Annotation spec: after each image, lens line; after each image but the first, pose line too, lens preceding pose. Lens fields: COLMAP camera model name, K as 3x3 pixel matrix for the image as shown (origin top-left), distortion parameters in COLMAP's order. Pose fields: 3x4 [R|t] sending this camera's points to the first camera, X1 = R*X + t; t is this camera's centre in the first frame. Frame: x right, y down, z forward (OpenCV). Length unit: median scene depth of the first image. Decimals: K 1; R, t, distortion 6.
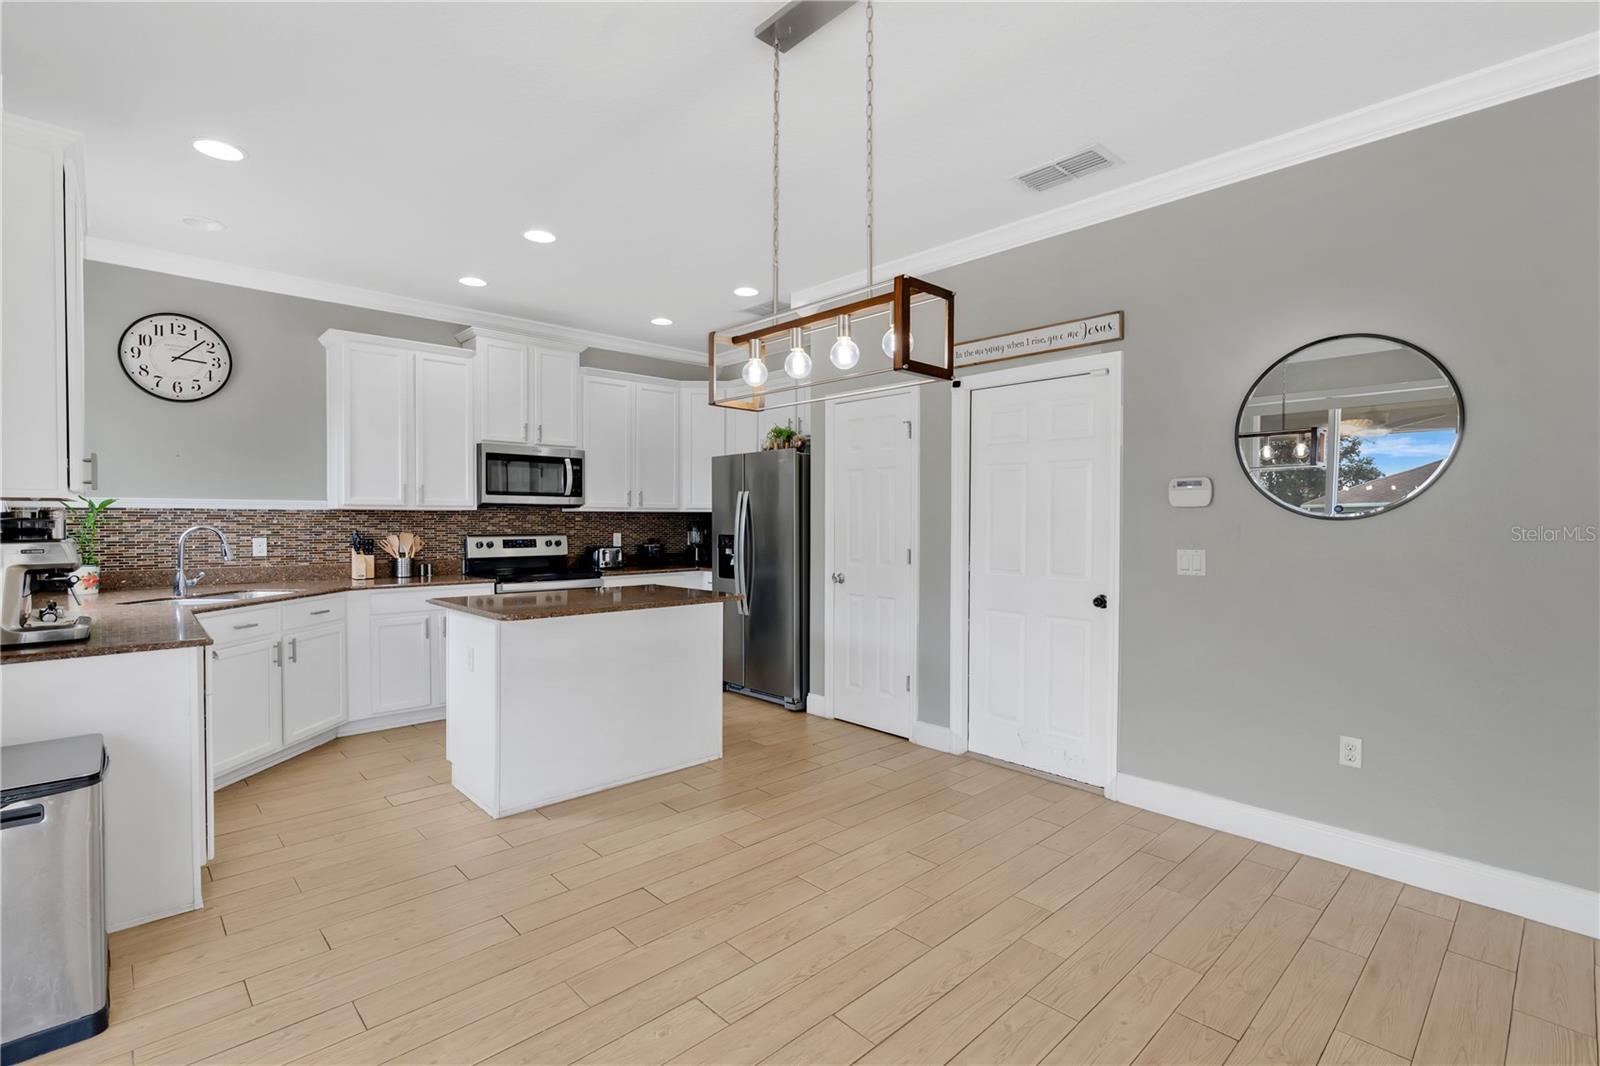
lens RADIAL K [[722.8, 0, 800.0], [0, 722.8, 533.0], [0, 0, 1]] dist [-0.013180, 0.000342]
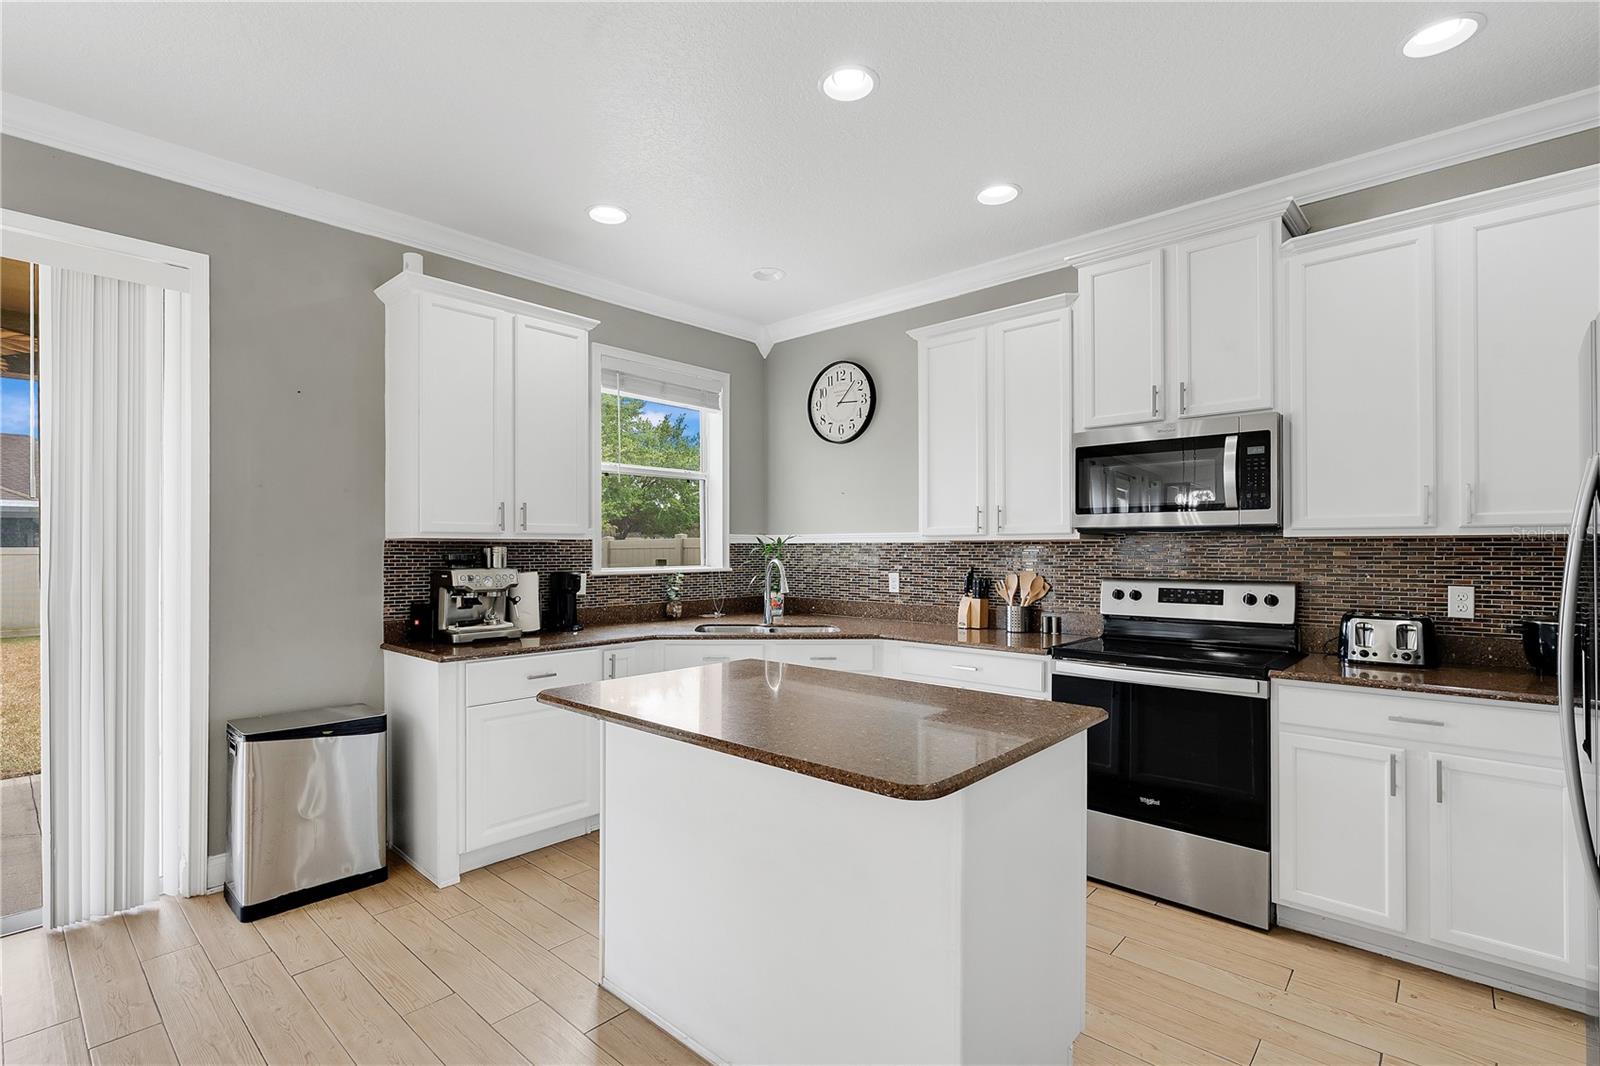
lens RADIAL K [[749.3, 0, 791.1], [0, 749.3, 545.2], [0, 0, 1]] dist [-0.000057, 0.000001]
pose [[0.071441, -0.009877, -0.997396, 0.206980], [-0.019378, 0.999749, -0.011288, -0.014762], [0.997257, 0.020134, 0.071232, 0.732163]]
